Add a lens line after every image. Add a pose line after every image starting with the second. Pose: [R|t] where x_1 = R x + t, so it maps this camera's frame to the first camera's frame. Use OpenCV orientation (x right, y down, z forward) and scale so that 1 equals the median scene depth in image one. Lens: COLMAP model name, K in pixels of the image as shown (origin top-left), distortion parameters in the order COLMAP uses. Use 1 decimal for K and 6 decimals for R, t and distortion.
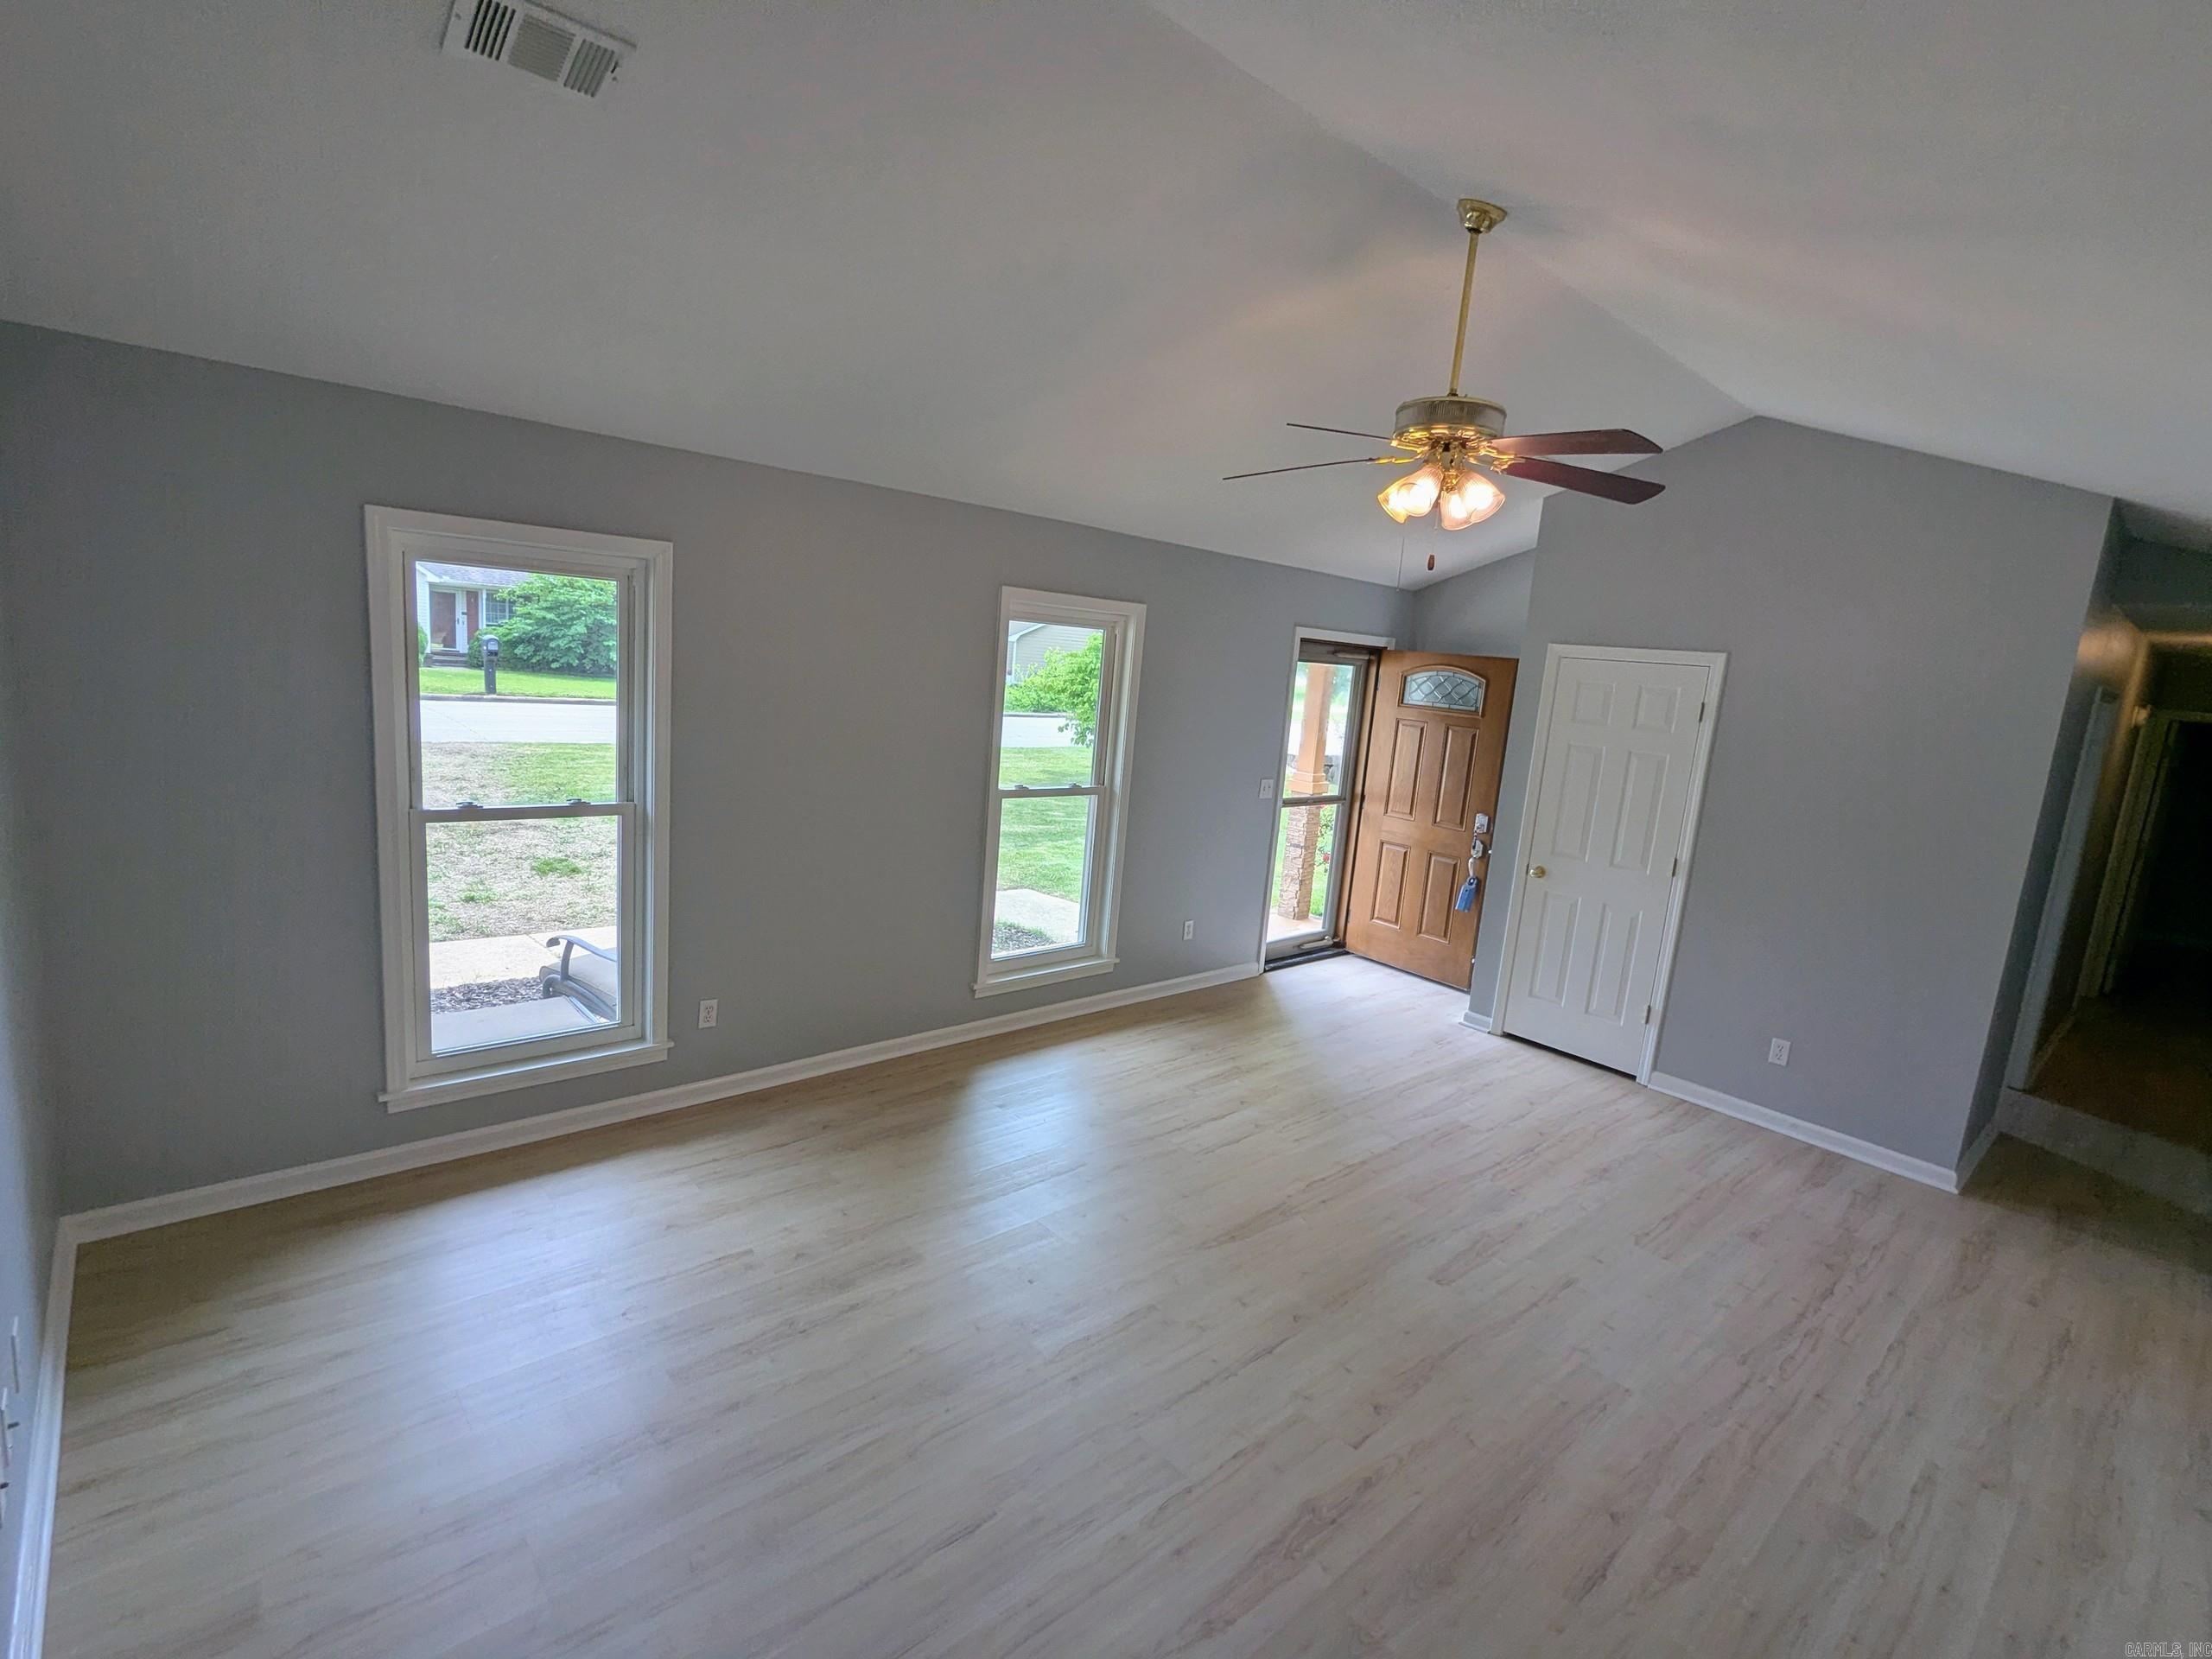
lens RADIAL K [[1044.6, 0, 1101.8], [0, 1044.6, 828.2], [0, 0, 1]] dist [-0.000471, 0.001420]
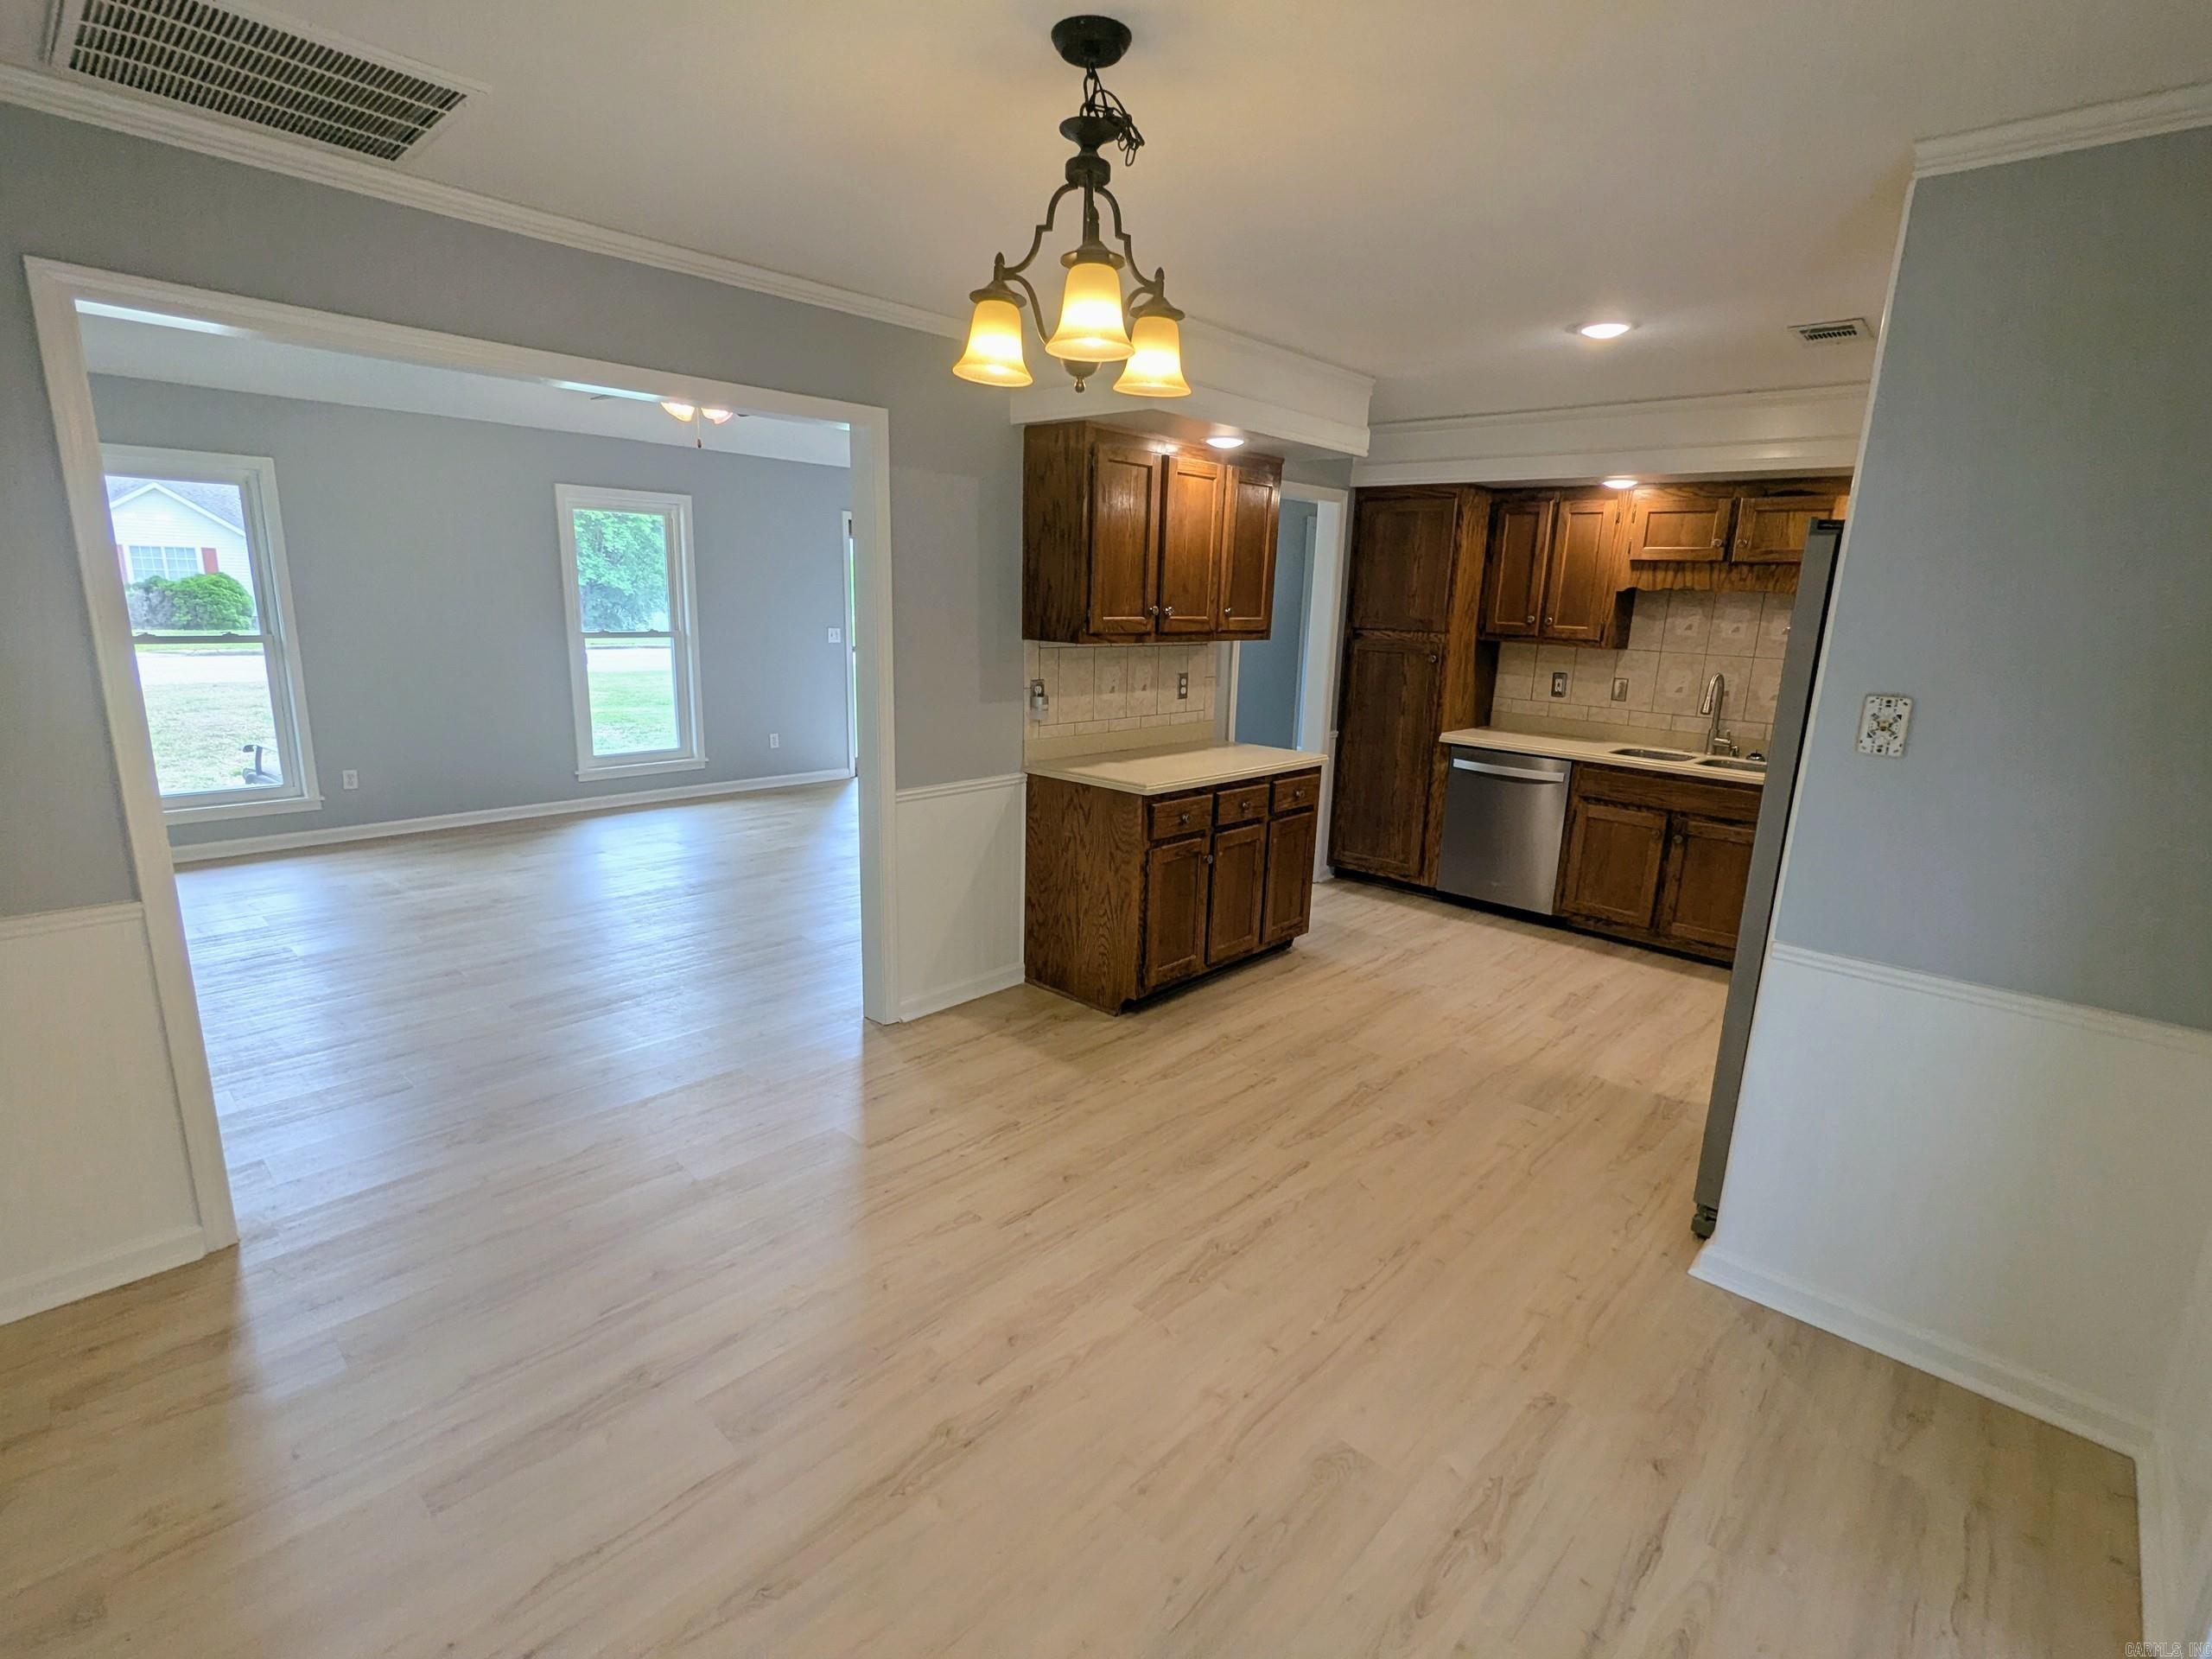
lens RADIAL K [[1044.3, 0, 1089.8], [0, 1044.3, 828.0], [0, 0, 1]] dist [0.006889, -0.000604]
pose [[0.995292, -0.070373, 0.066641, 0.447472], [0.066402, 0.995985, 0.060031, 0.177874], [-0.070598, -0.055323, 0.995970, -0.447340]]
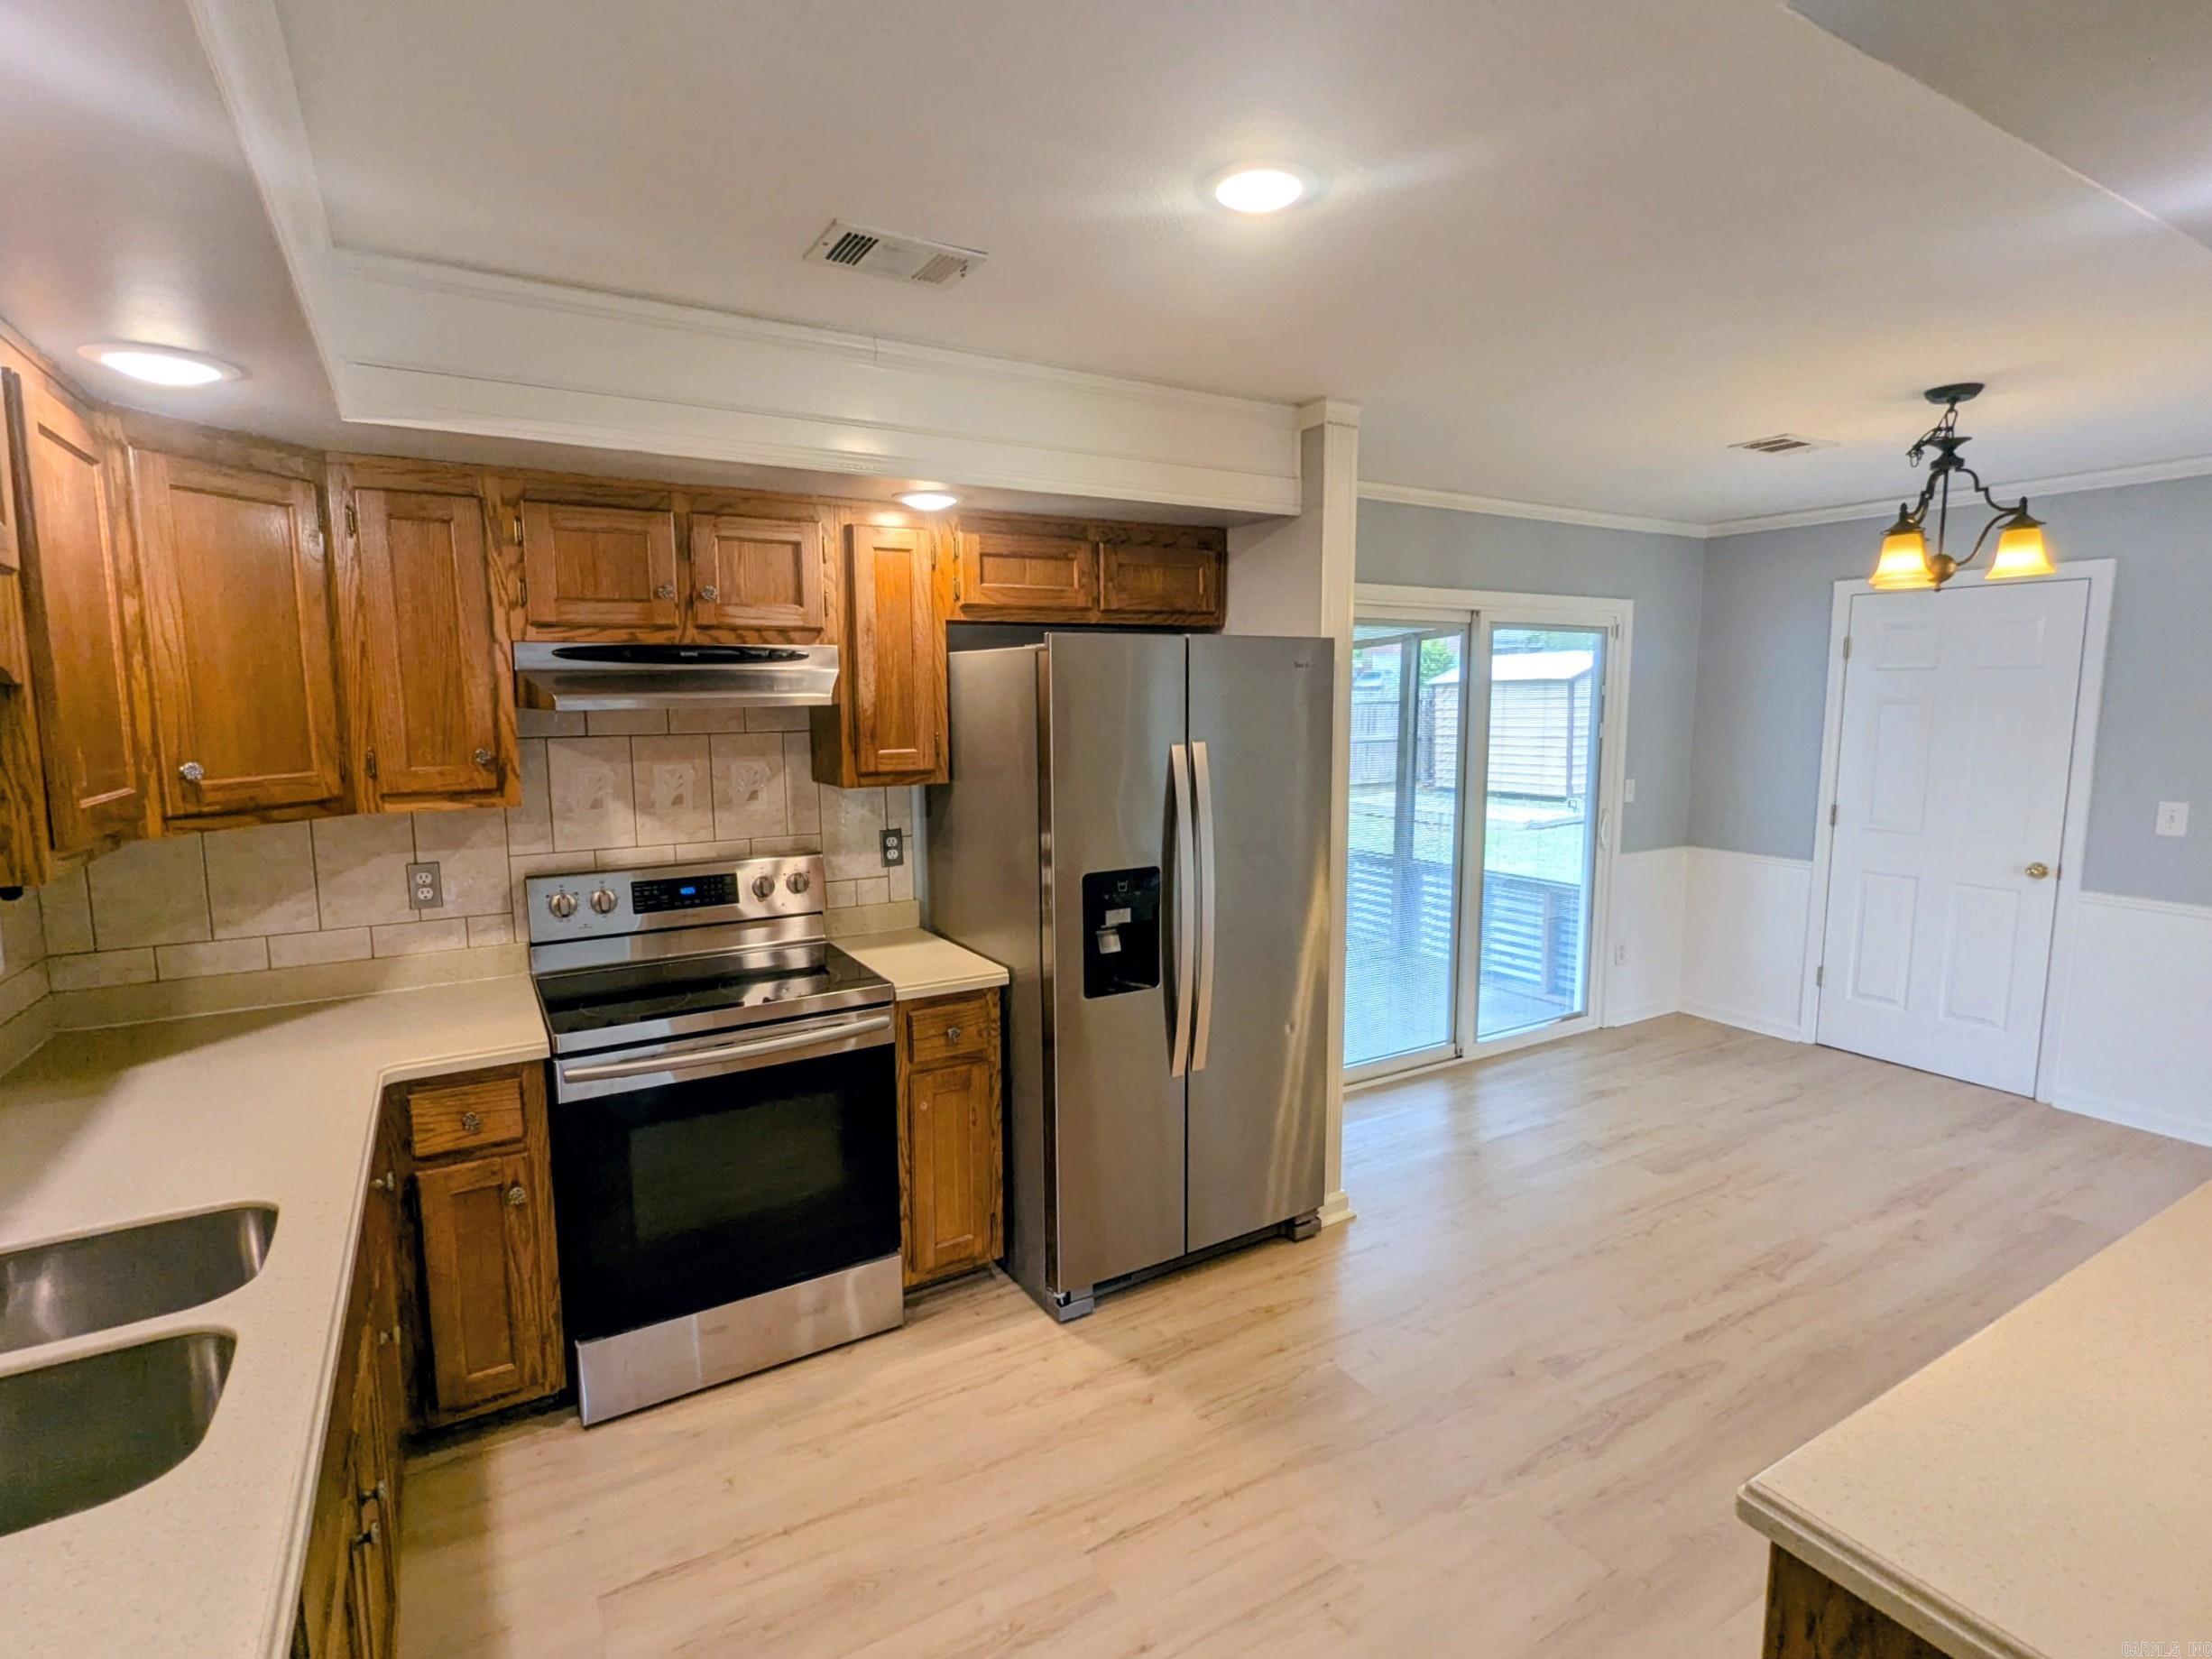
lens RADIAL K [[1090.4, 0, 1106.0], [0, 1090.4, 829.5], [0, 0, 1]] dist [-0.001976, -0.000556]
pose [[-0.978370, -0.106041, 0.177618, 0.790475], [-0.048588, 0.952398, 0.300961, 0.025395], [-0.201077, 0.285821, -0.936949, 0.559859]]
